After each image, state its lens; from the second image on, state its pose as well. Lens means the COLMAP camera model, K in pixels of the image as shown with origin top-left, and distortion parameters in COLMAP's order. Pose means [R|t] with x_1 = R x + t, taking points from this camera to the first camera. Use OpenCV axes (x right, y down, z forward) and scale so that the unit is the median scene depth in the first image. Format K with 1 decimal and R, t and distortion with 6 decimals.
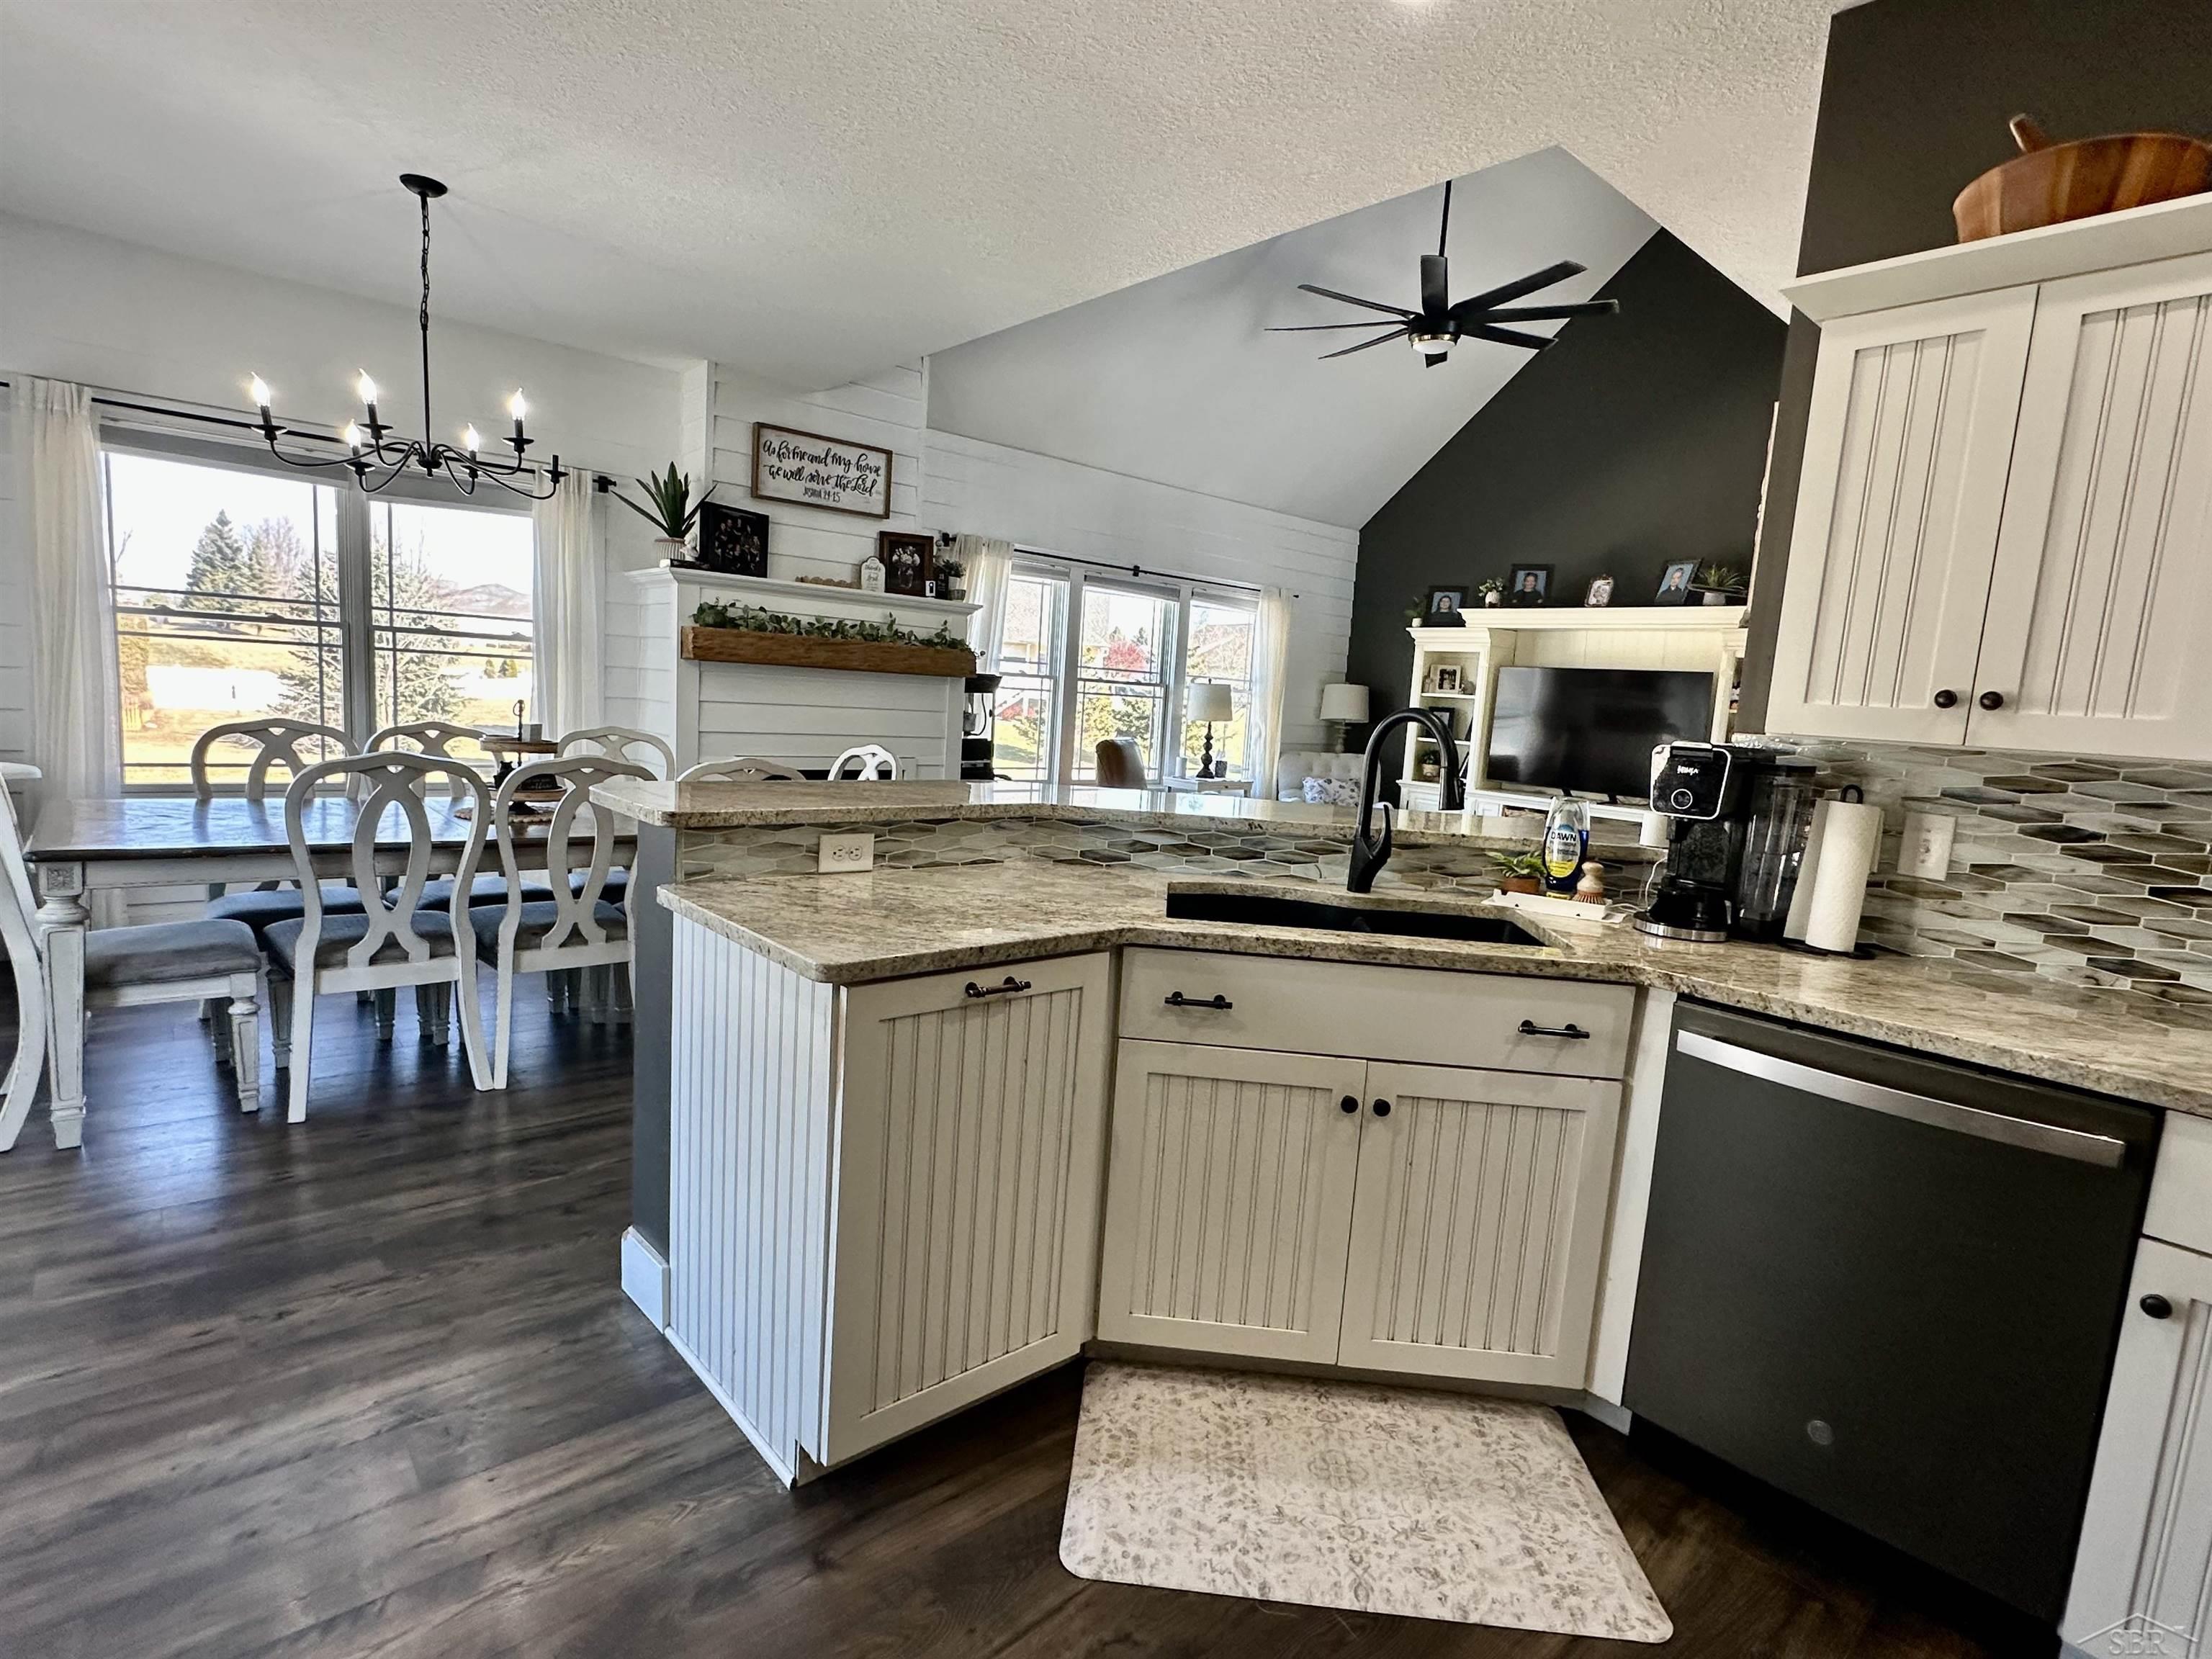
lens RADIAL K [[1100.3, 0, 1106.0], [0, 1100.3, 829.5], [0, 0, 1]] dist [-0.003880, 0.000494]
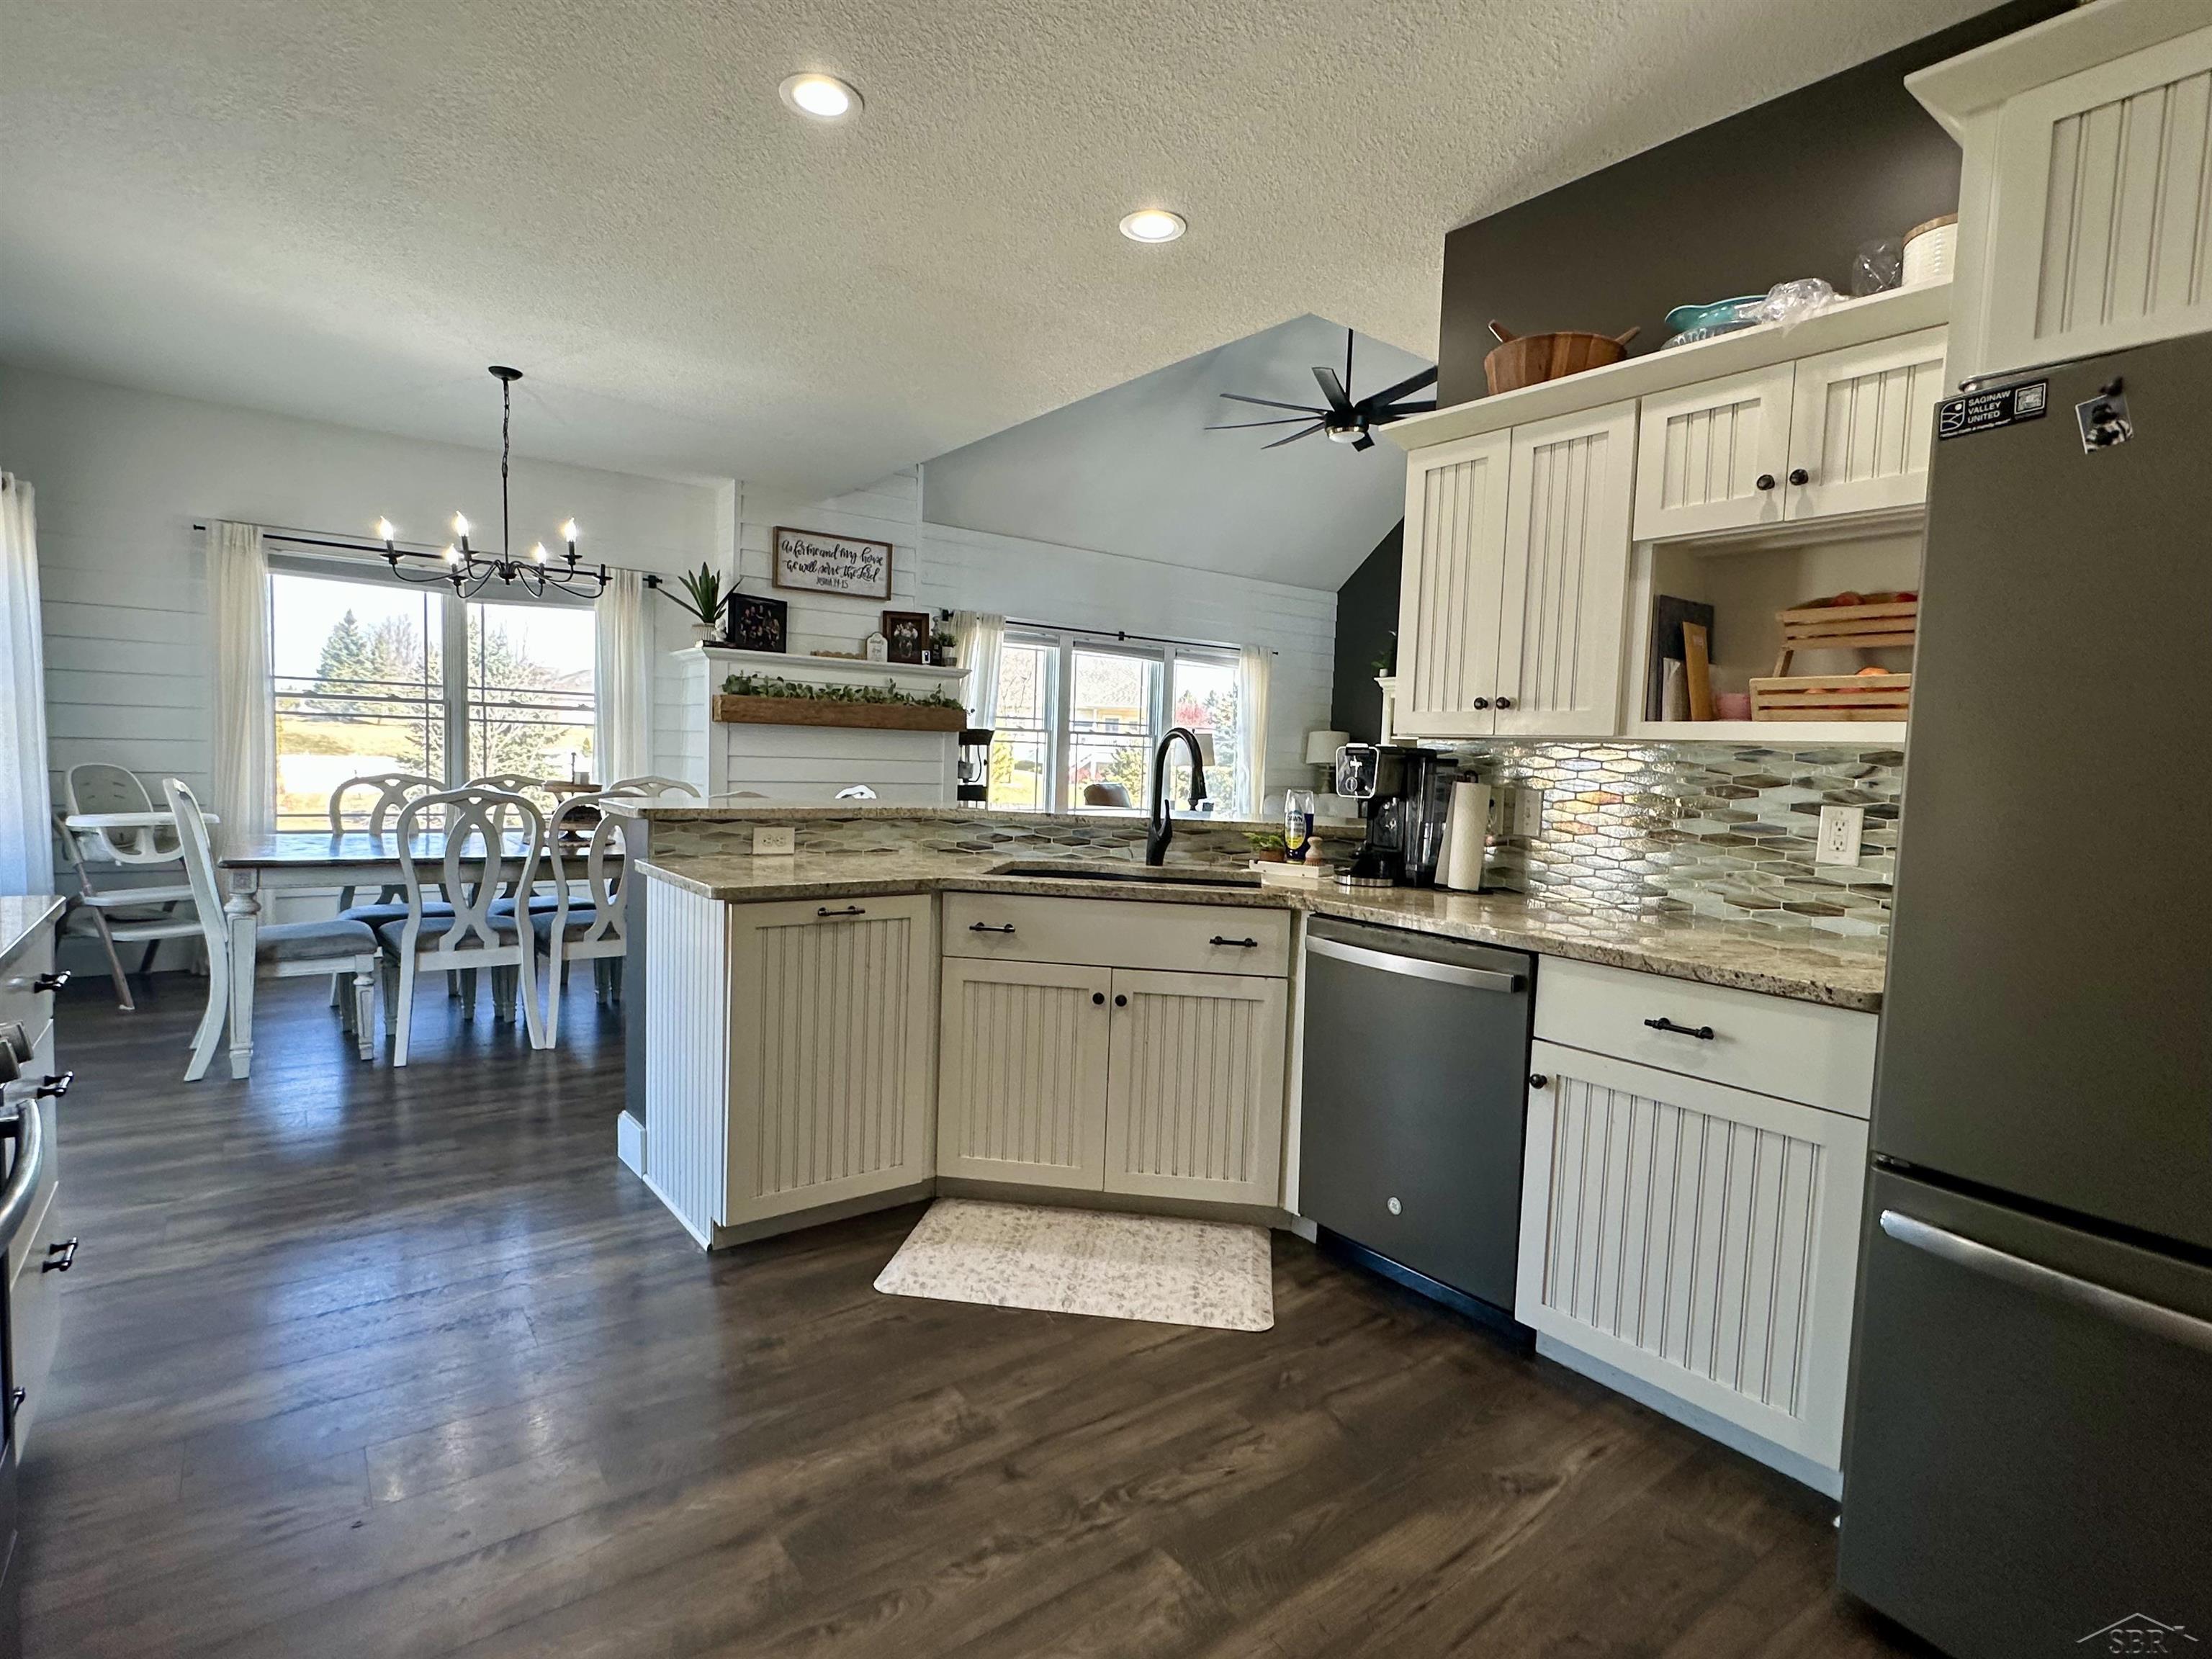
lens RADIAL K [[1099.8, 0, 1111.0], [0, 1099.8, 821.0], [0, 0, 1]] dist [-0.002359, -0.000465]
pose [[0.997471, -0.024911, -0.066572, 0.211006], [0.020496, 0.997596, -0.066199, 0.071144], [0.068061, 0.064667, 0.995583, -0.276056]]
